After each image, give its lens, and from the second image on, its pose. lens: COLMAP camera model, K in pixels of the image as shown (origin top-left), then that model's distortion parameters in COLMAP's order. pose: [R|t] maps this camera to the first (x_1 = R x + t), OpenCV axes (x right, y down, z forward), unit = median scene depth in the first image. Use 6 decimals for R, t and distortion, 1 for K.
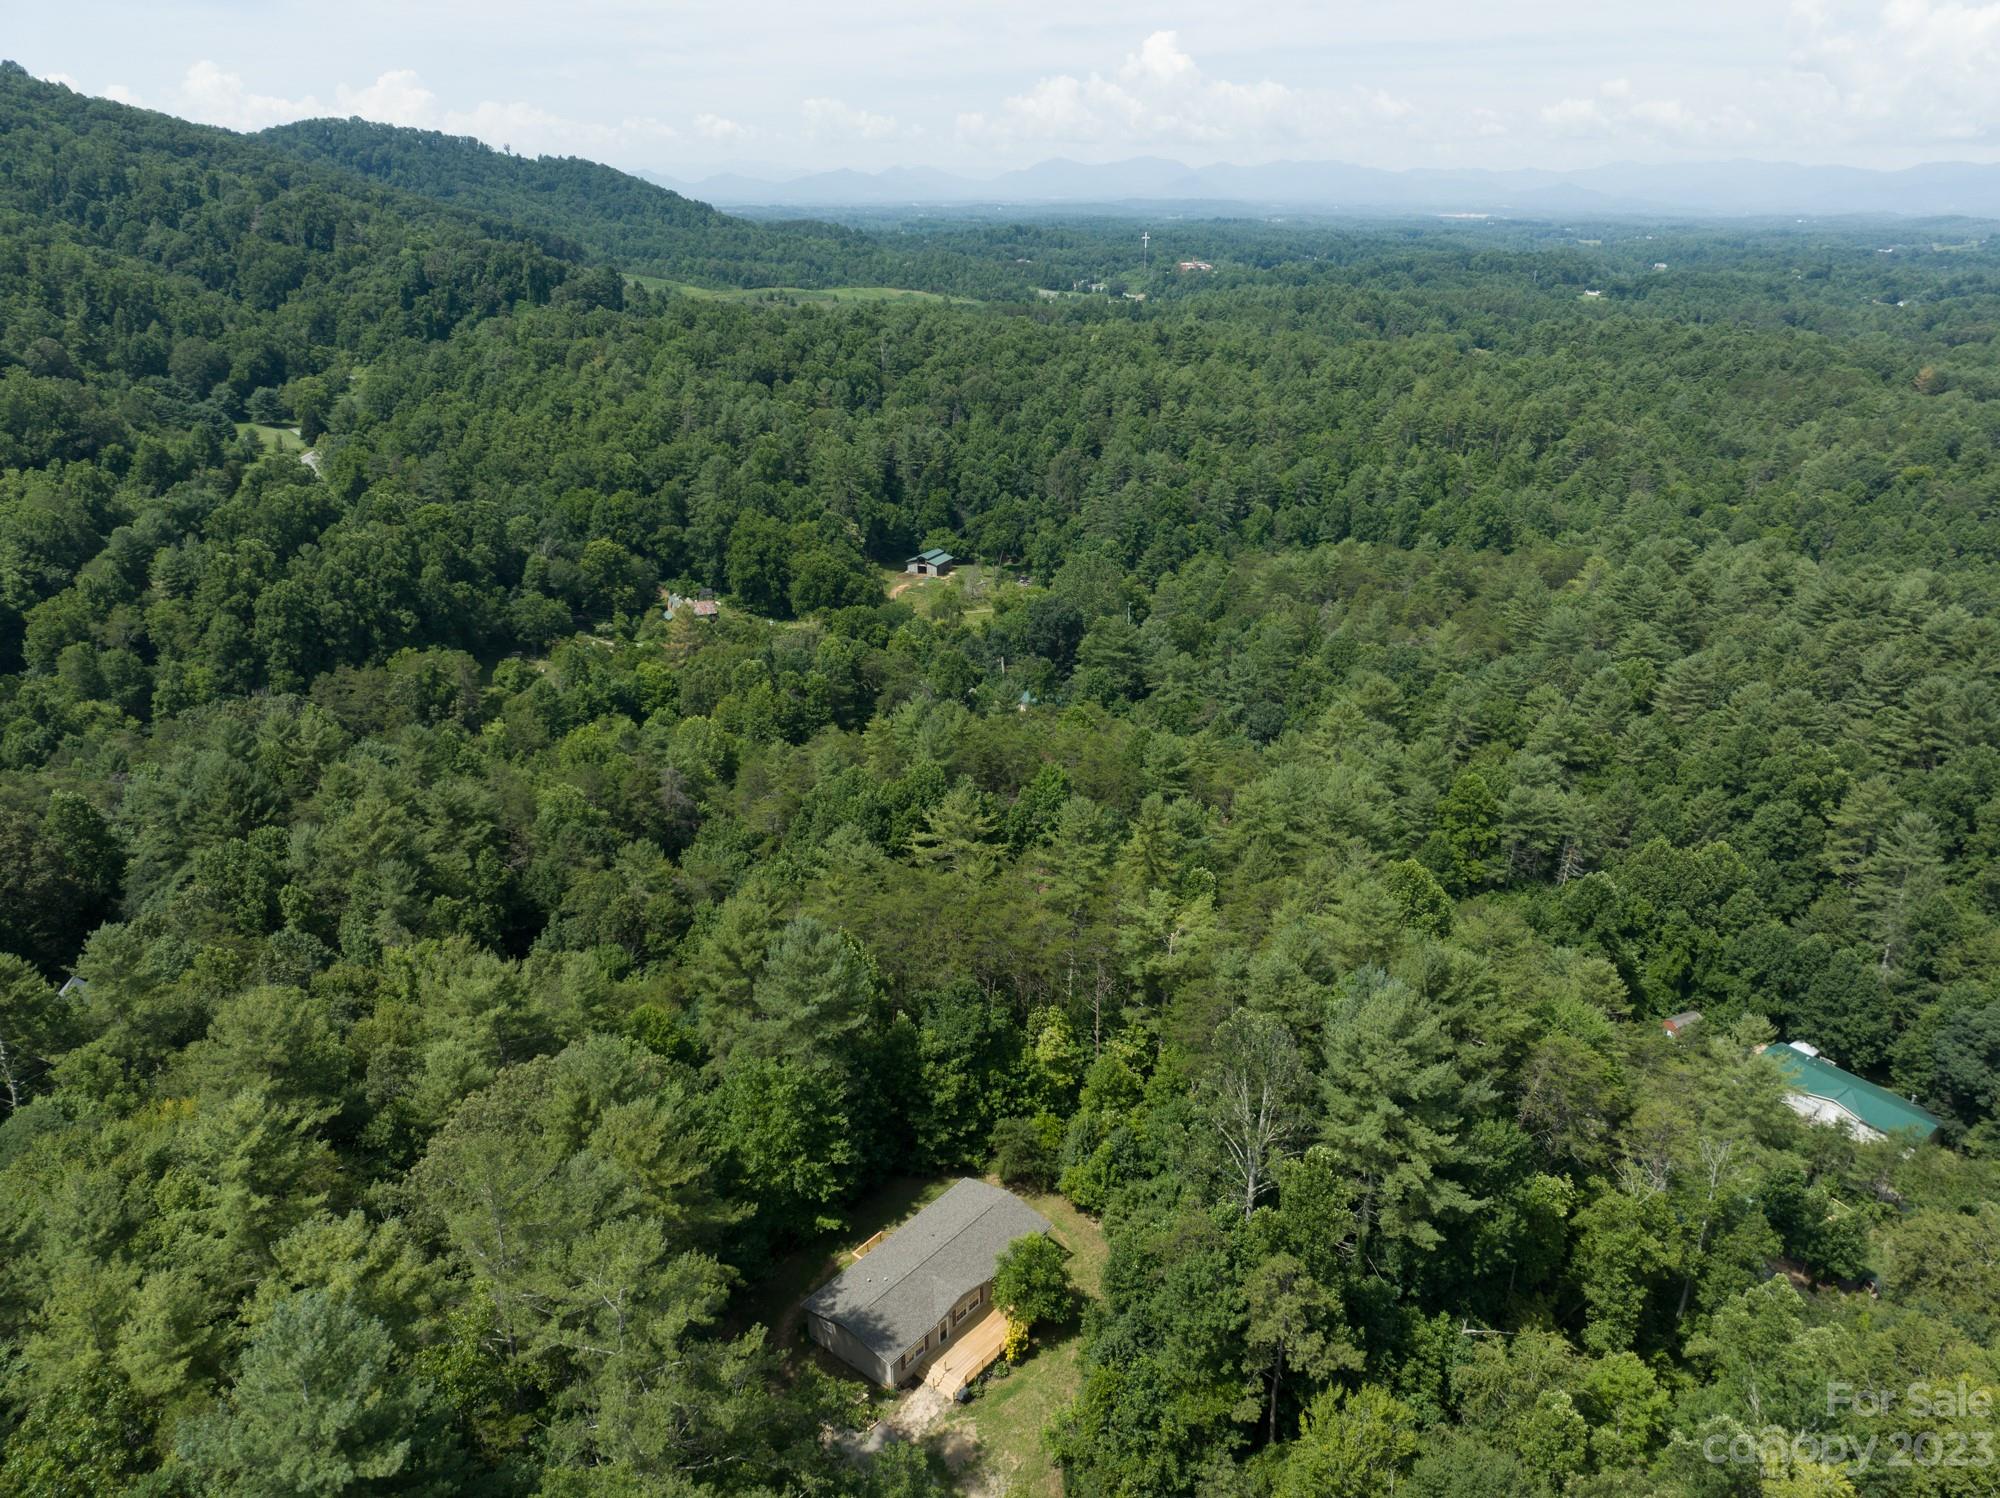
lens RADIAL K [[1410.0, 0, 1005.8], [0, 1410.0, 745.0], [0, 0, 1]] dist [-0.029793, -0.010765]
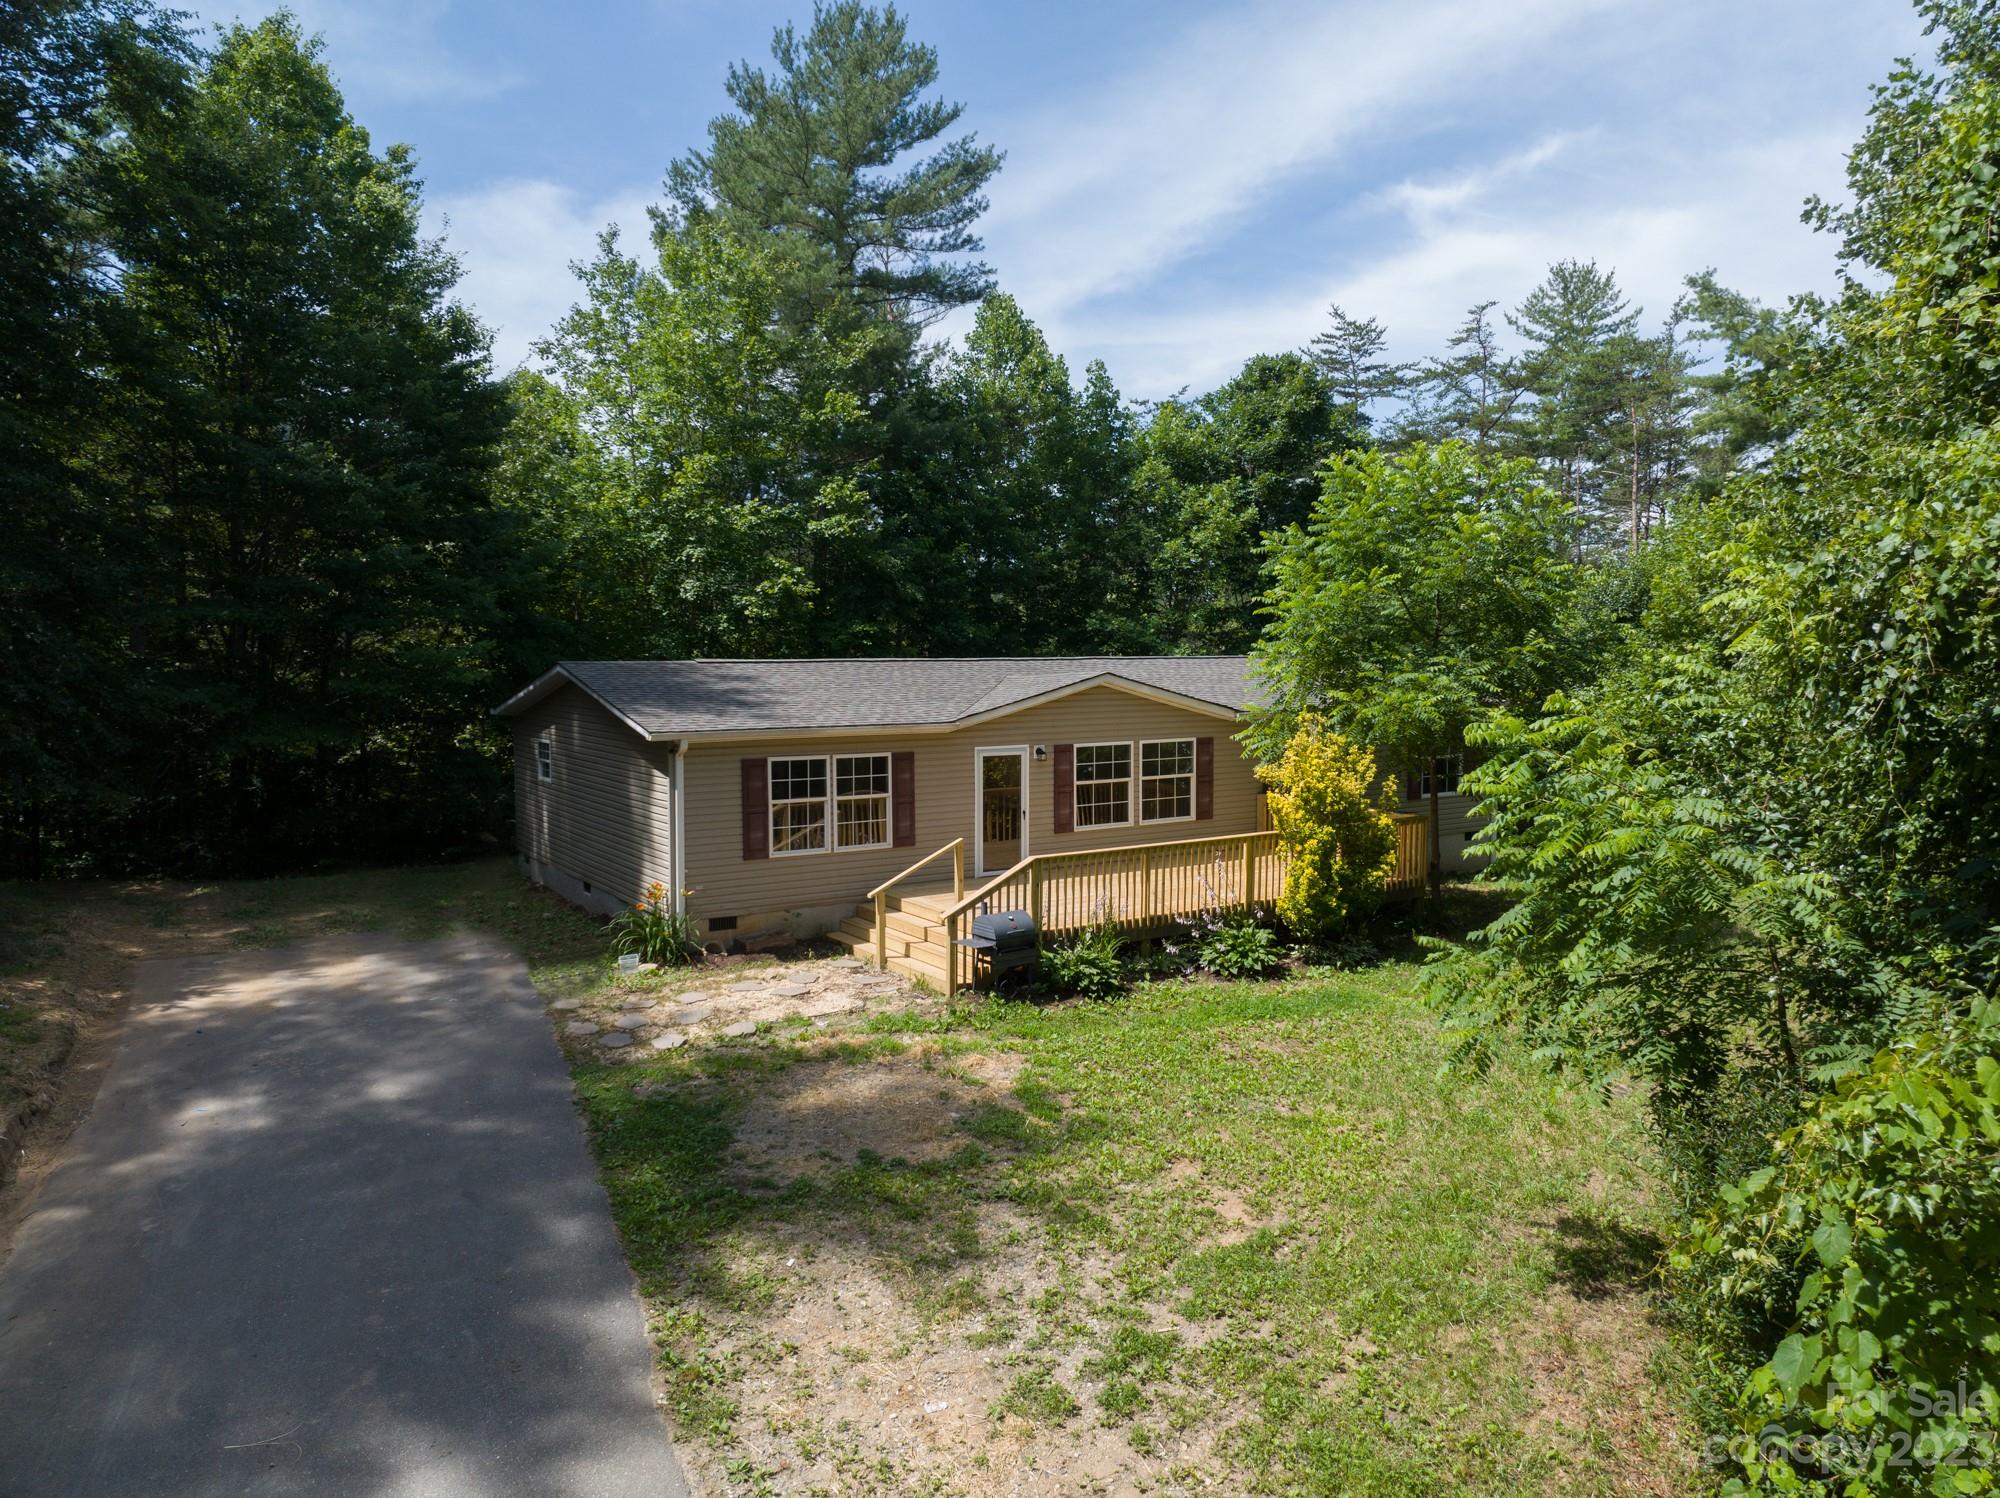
lens RADIAL K [[1406.2, 0, 1005.9], [0, 1406.2, 744.0], [0, 0, 1]] dist [-0.037965, 0.003423]
pose [[0.954128, 0.022613, -0.298544, 0.015173], [-0.109758, 0.954141, -0.278509, 0.324578], [0.278555, 0.298501, 0.912855, 0.550394]]
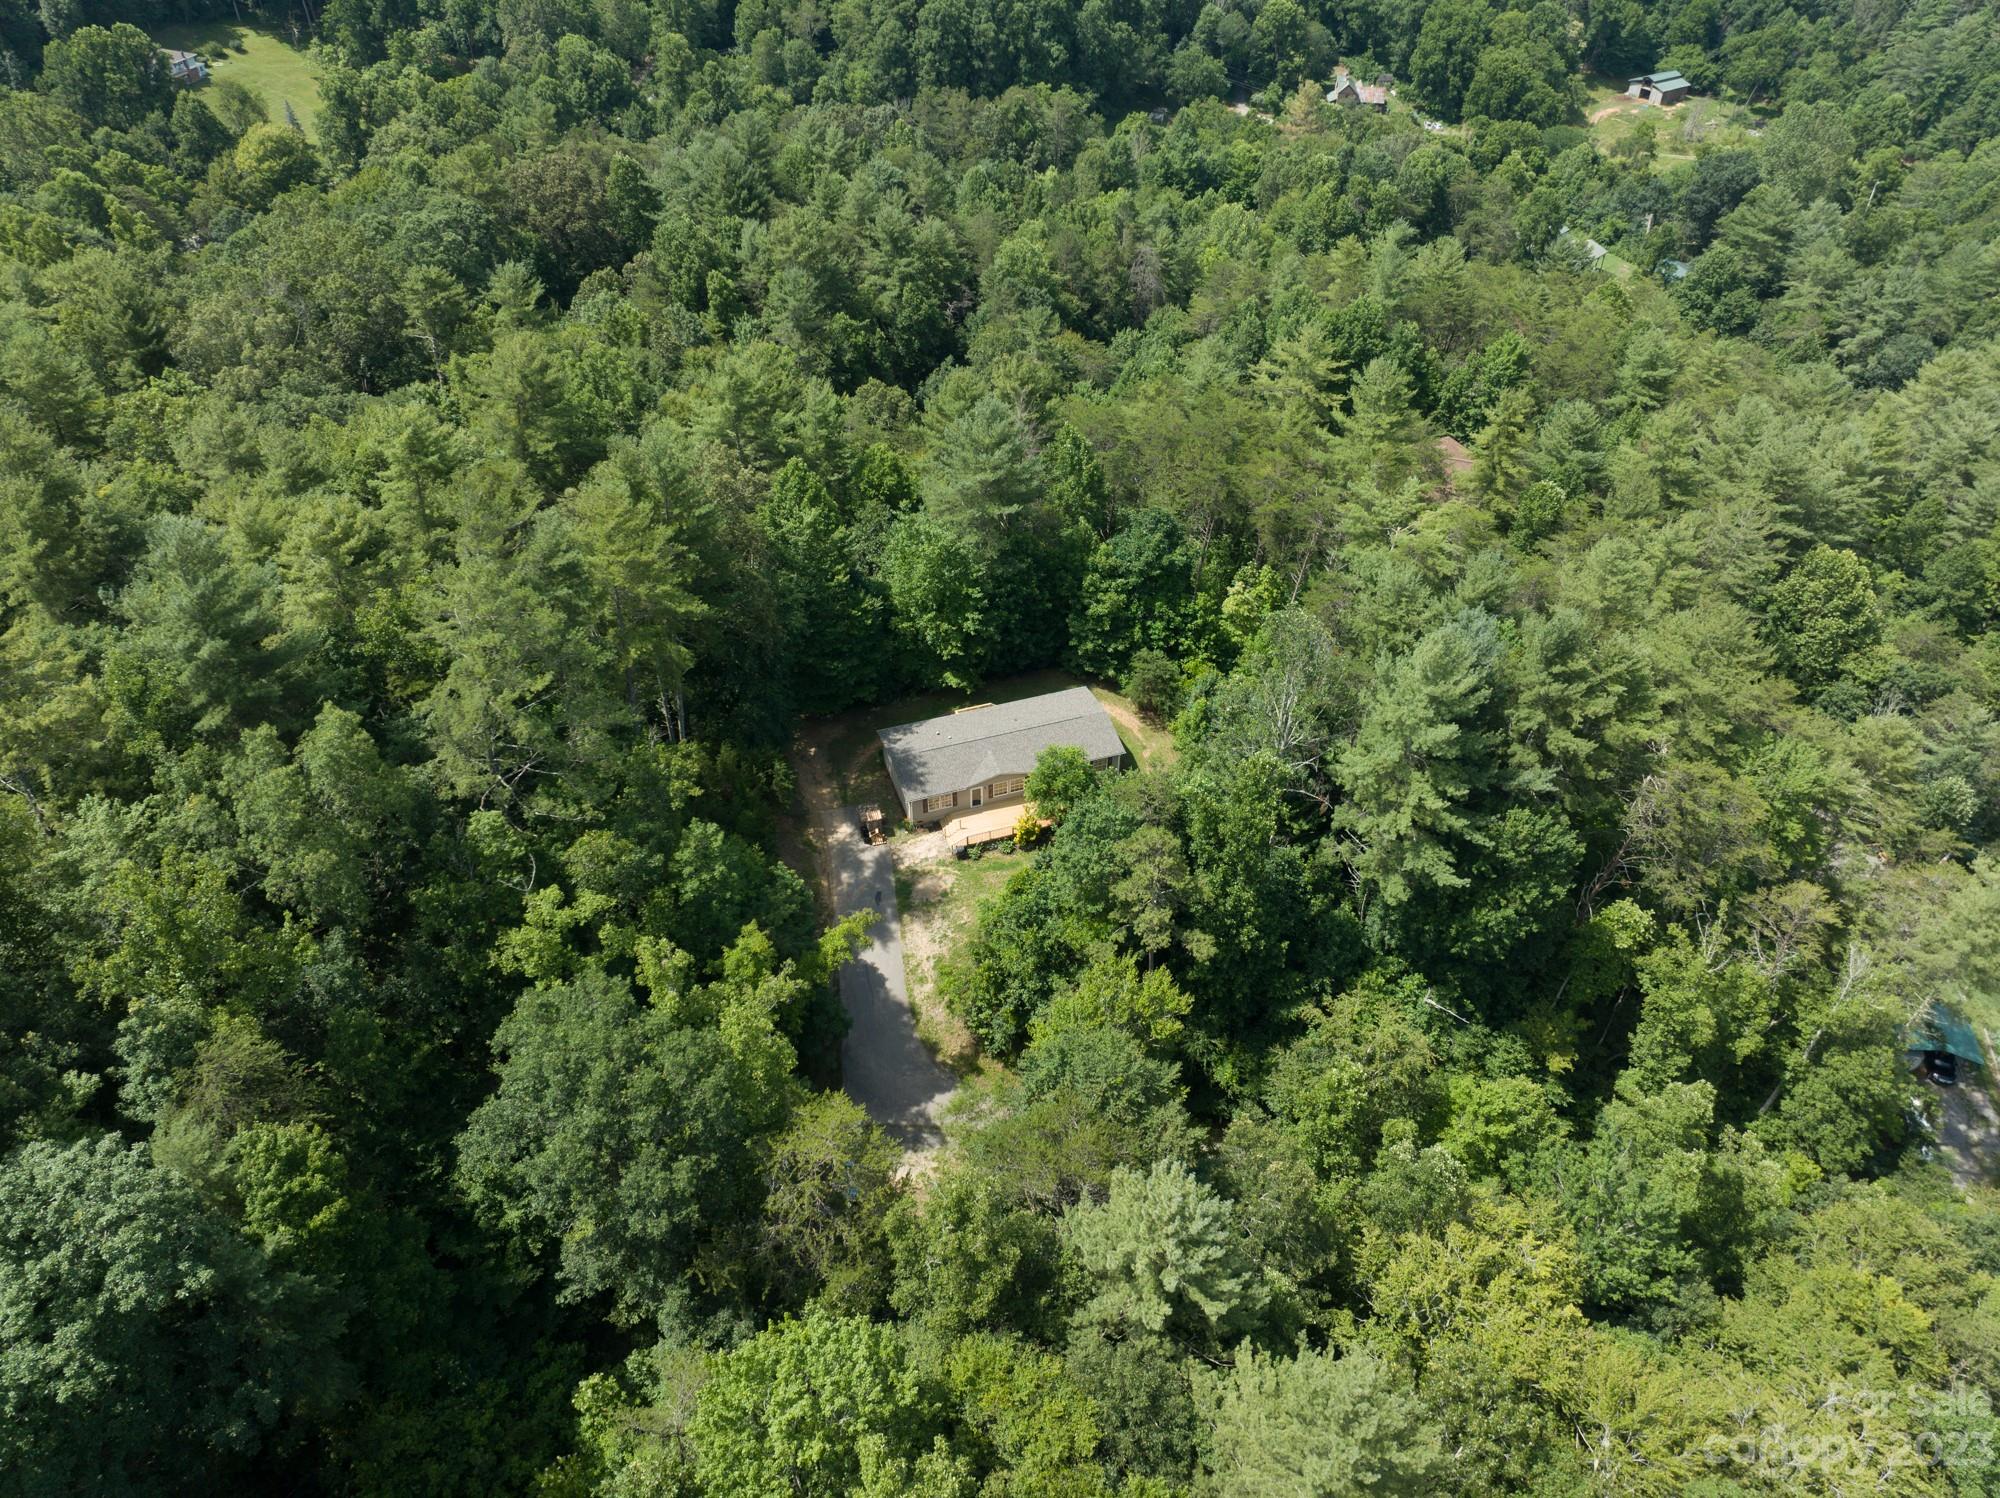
lens RADIAL K [[1405.0, 0, 1004.7], [0, 1405.0, 745.5], [0, 0, 1]] dist [-0.054524, 0.038440]
pose [[0.848501, 0.352530, -0.394677, 0.272597], [-0.199318, 0.903778, 0.378759, -0.027694], [0.490224, -0.242711, 0.837121, 0.069147]]
